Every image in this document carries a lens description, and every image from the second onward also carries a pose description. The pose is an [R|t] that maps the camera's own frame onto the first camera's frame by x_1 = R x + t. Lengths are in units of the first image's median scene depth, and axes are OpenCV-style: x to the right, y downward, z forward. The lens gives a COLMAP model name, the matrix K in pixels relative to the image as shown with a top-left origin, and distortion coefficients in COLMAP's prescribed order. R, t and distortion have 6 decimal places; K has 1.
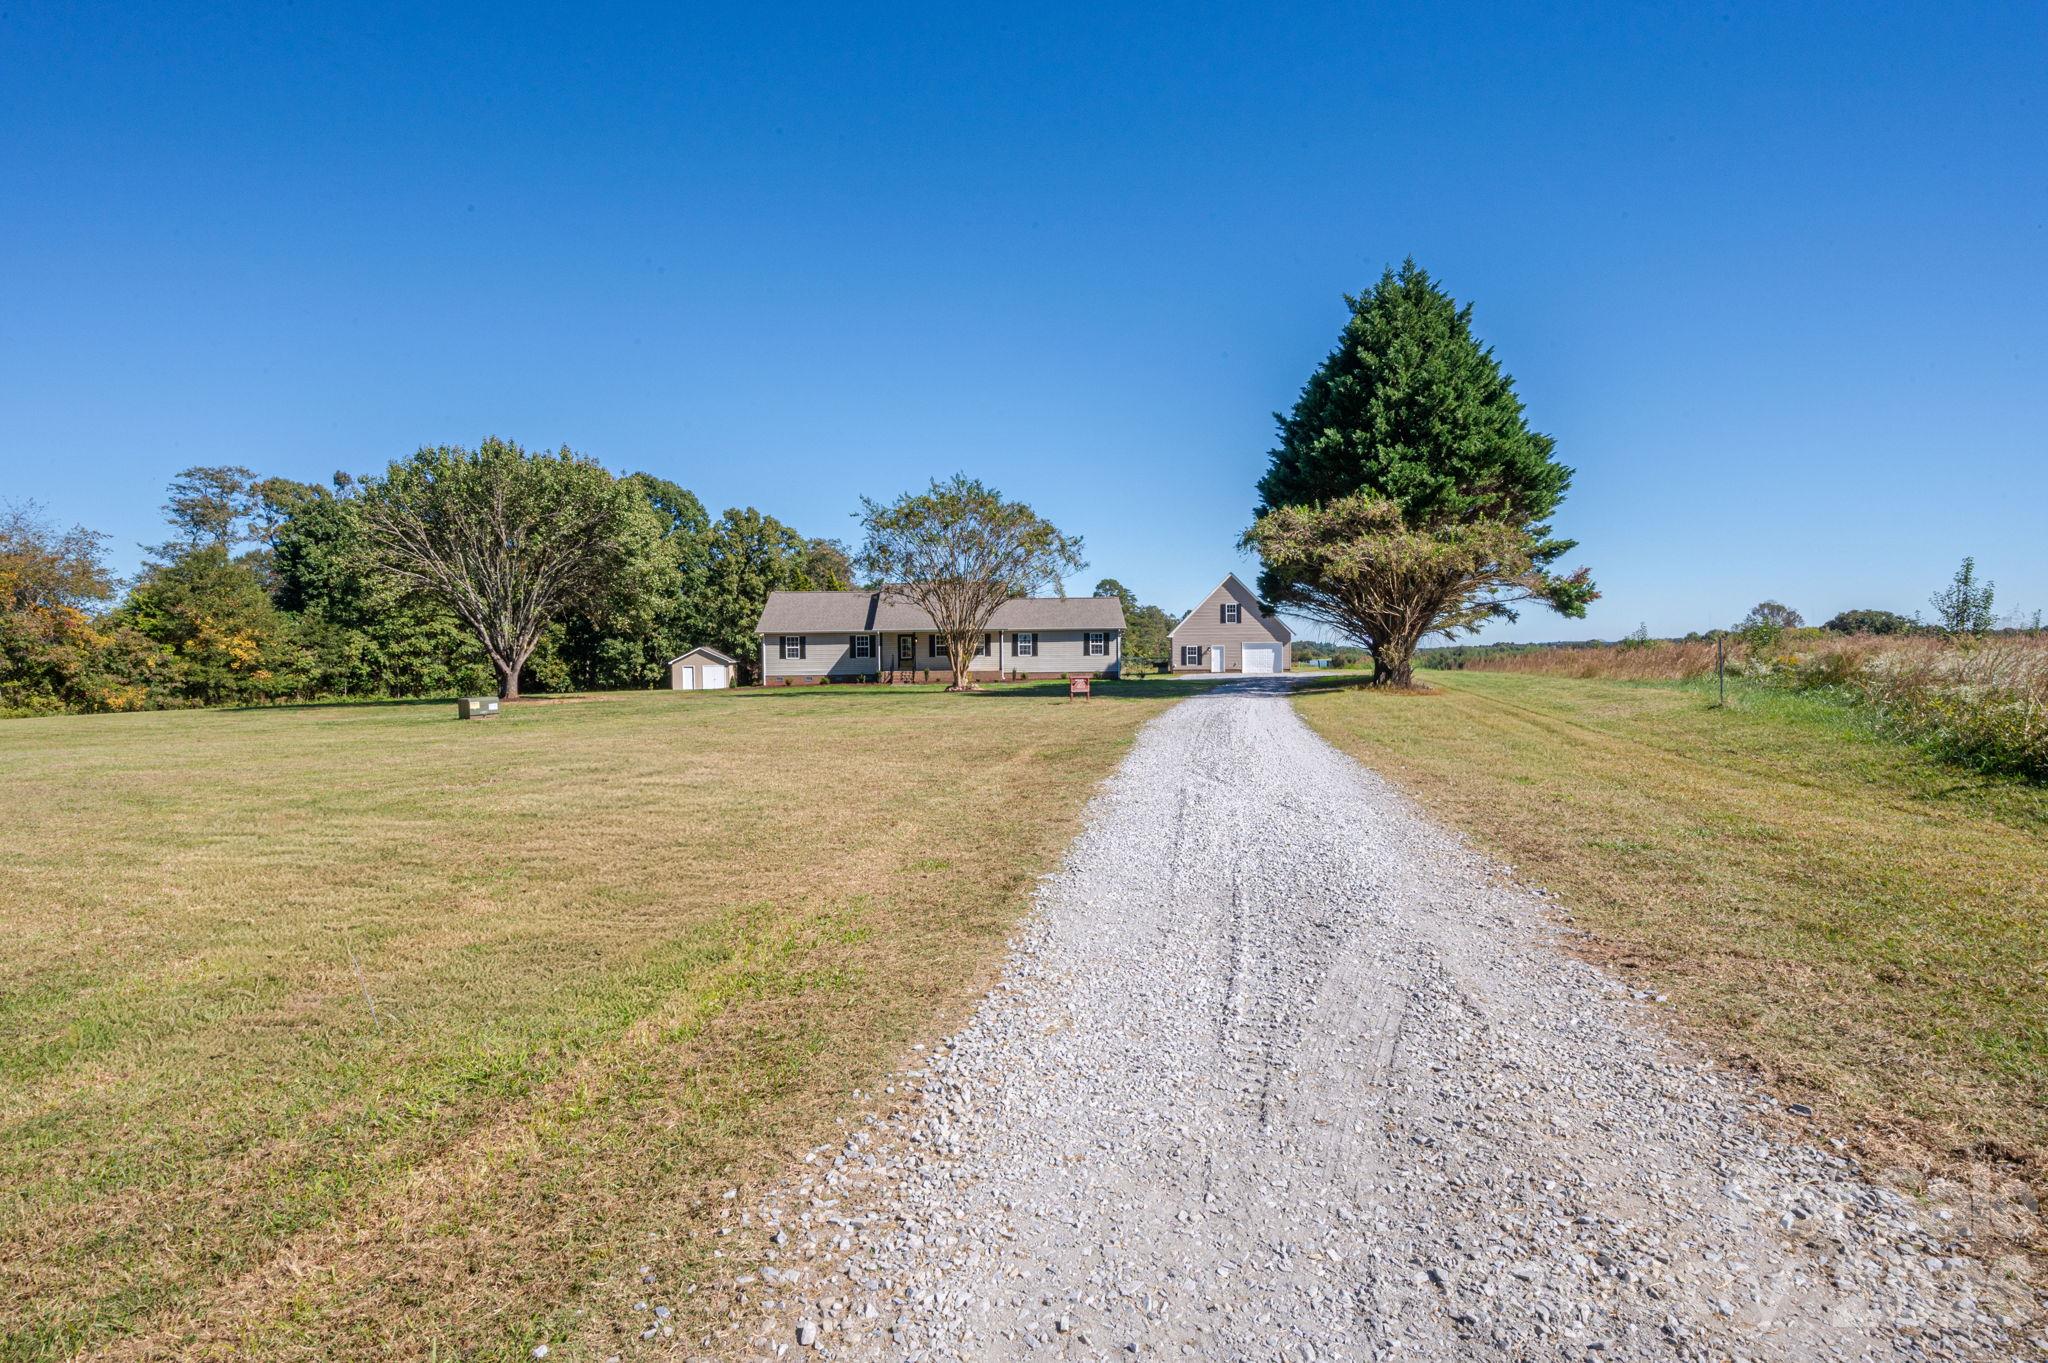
lens RADIAL K [[1007.3, 0, 984.6], [0, 1007.3, 671.9], [0, 0, 1]] dist [-0.003141, -0.000173]
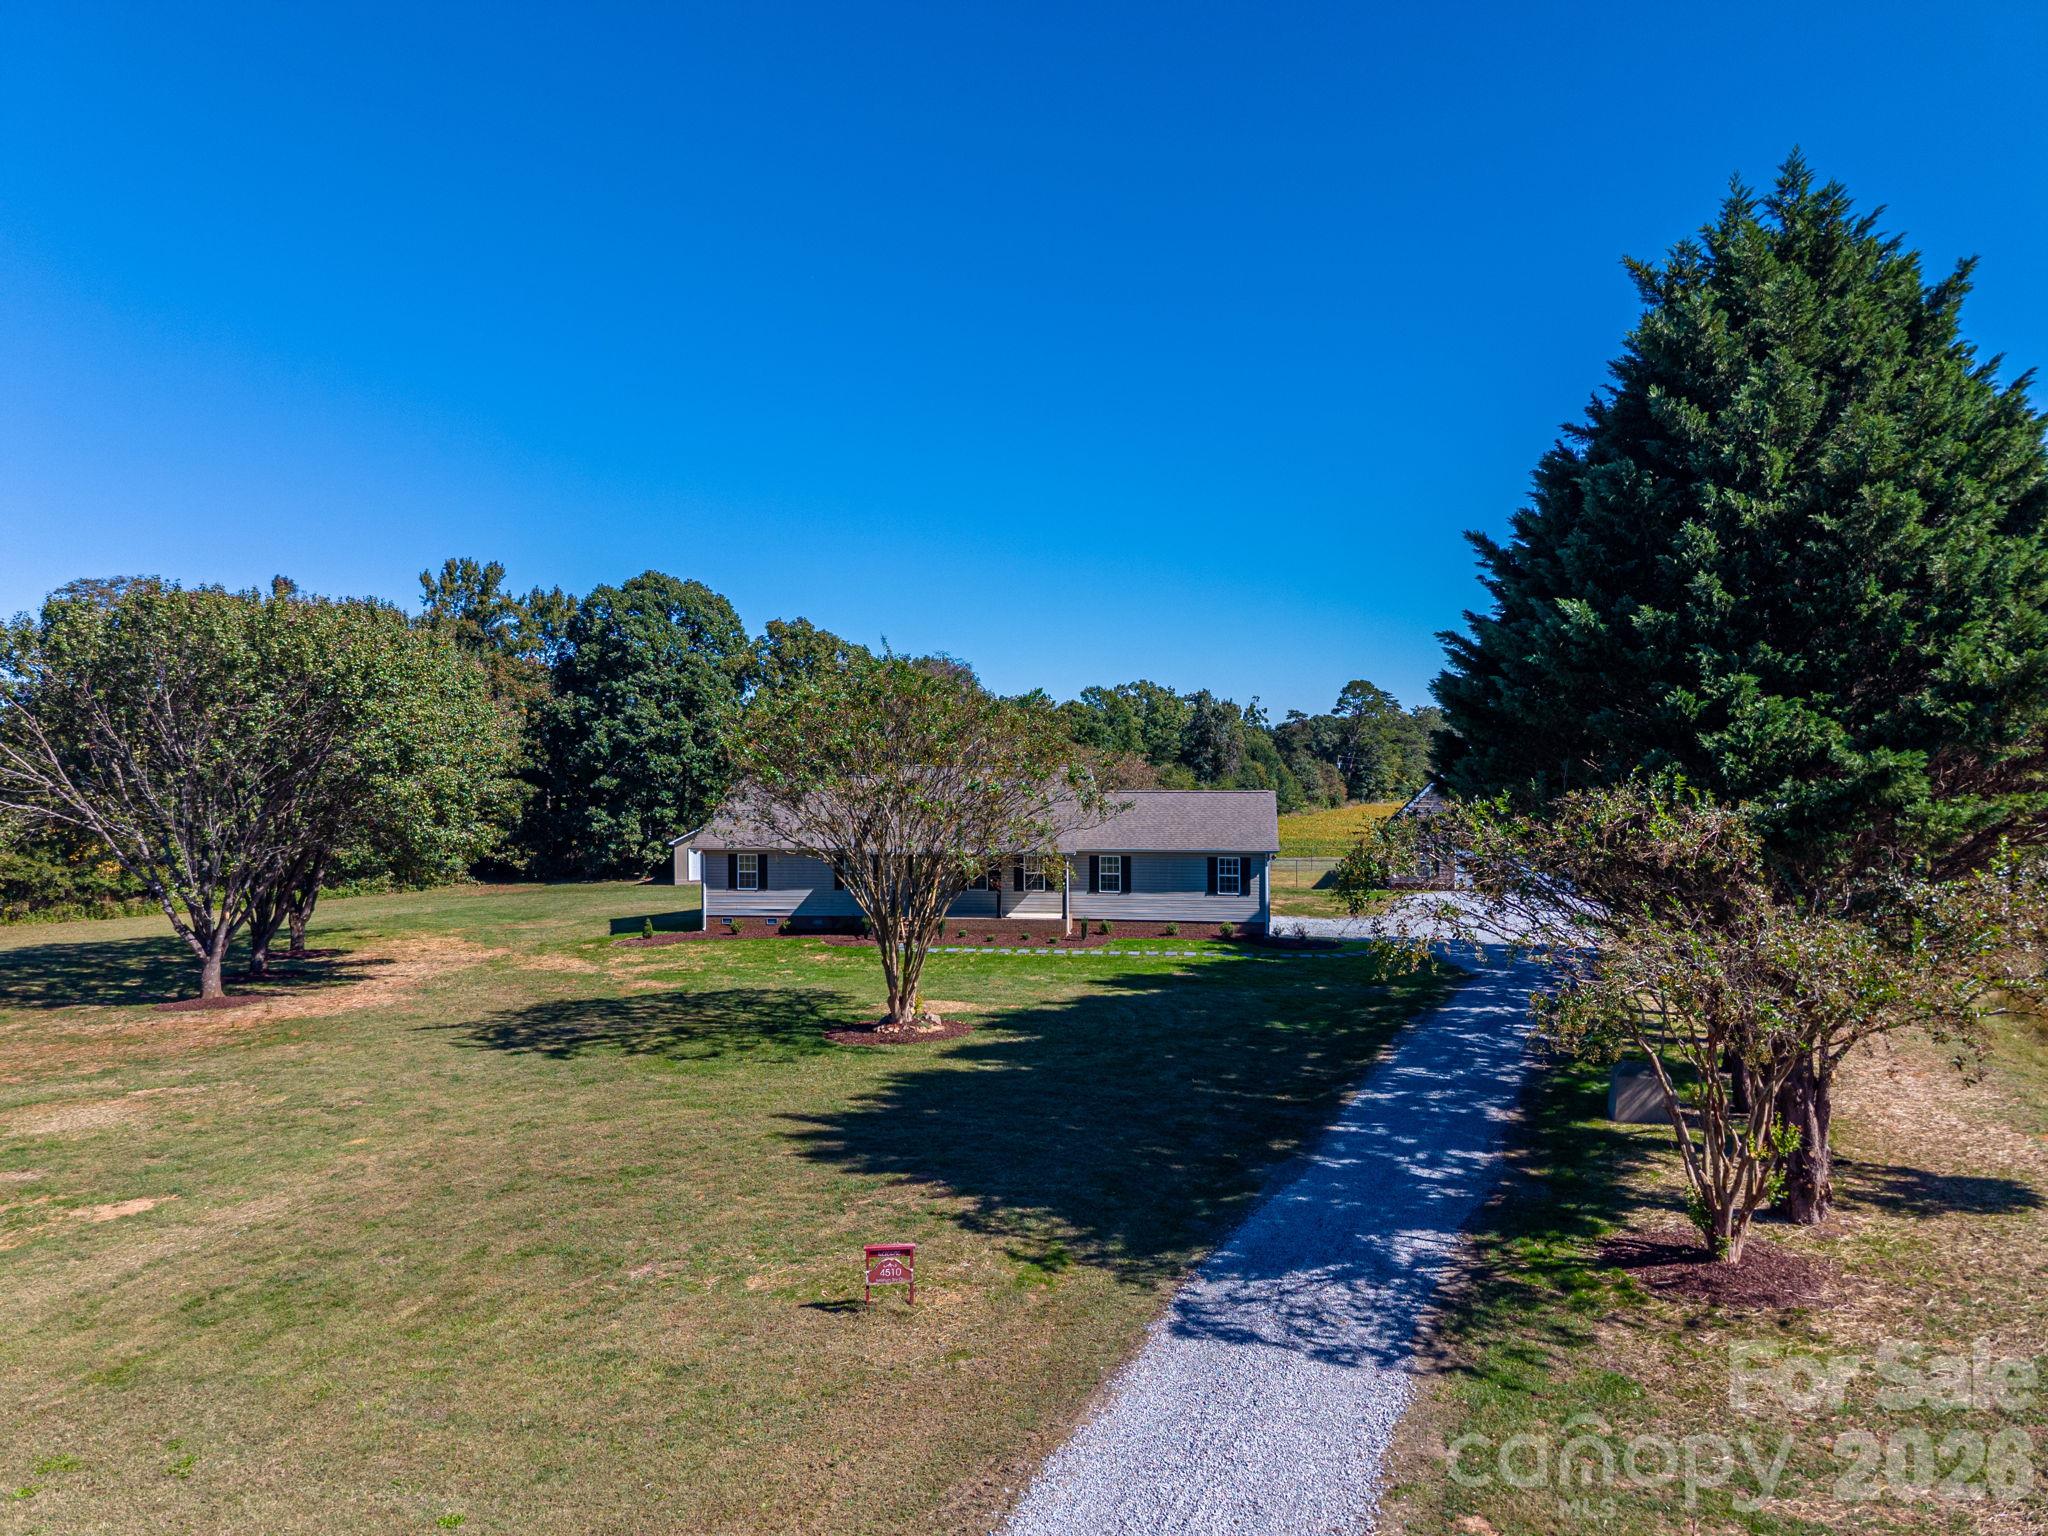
lens RADIAL K [[1236.2, 0, 1024.0], [0, 1236.2, 768.0], [0, 0, 1]] dist [0.052597, -0.046698]
pose [[0.986827, 0.007277, -0.161613, 0.207886], [-0.007759, 0.999967, -0.002351, -0.170325], [0.161591, 0.003574, 0.986851, 0.474056]]
